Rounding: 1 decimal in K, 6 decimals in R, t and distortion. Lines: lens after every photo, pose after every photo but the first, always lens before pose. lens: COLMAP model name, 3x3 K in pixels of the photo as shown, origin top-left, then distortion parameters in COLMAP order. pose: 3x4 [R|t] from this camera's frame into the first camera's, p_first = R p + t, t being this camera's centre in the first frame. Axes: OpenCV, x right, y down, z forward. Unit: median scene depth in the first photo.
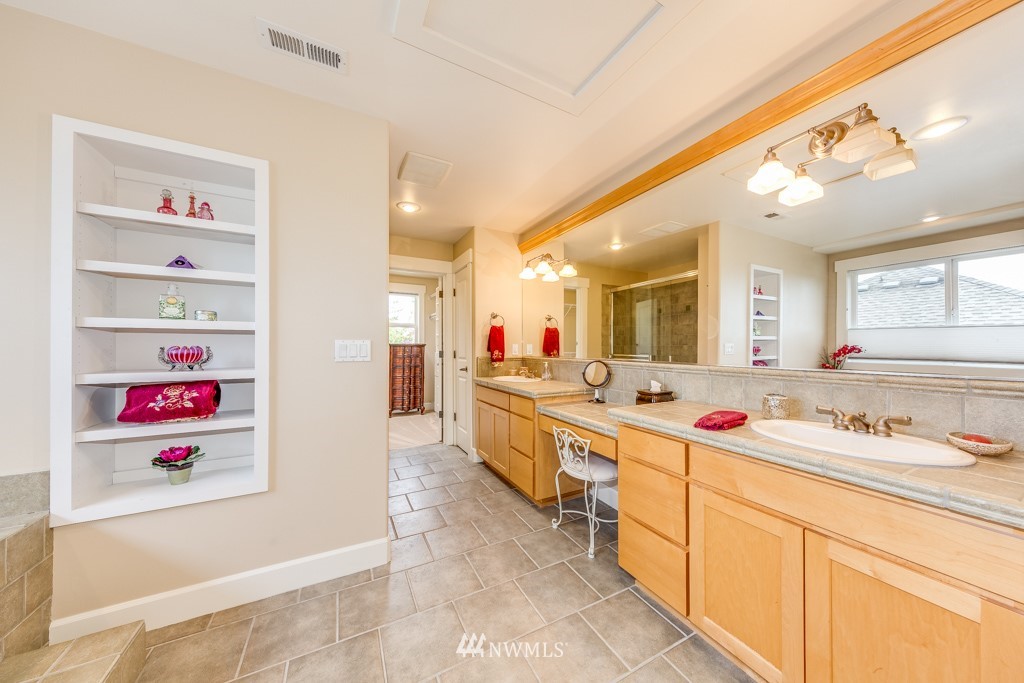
lens RADIAL K [[327.6, 0, 516.5], [0, 327.6, 345.1], [0, 0, 1]] dist [-0.000003, -0.000011]
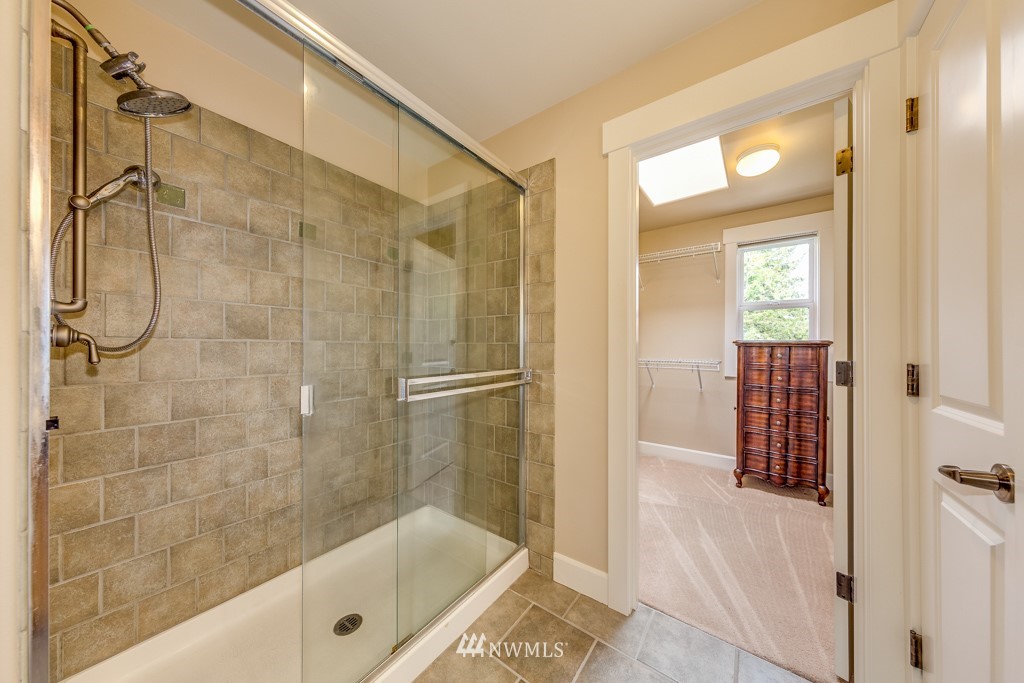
lens RADIAL K [[327.6, 0, 516.5], [0, 327.6, 345.1], [0, 0, 1]] dist [-0.000003, -0.000011]
pose [[0.431075, -0.002052, -0.902314, -0.085293], [0.003574, 0.999993, -0.000567, 0.000658], [0.902309, -0.002980, 0.431079, 0.539811]]
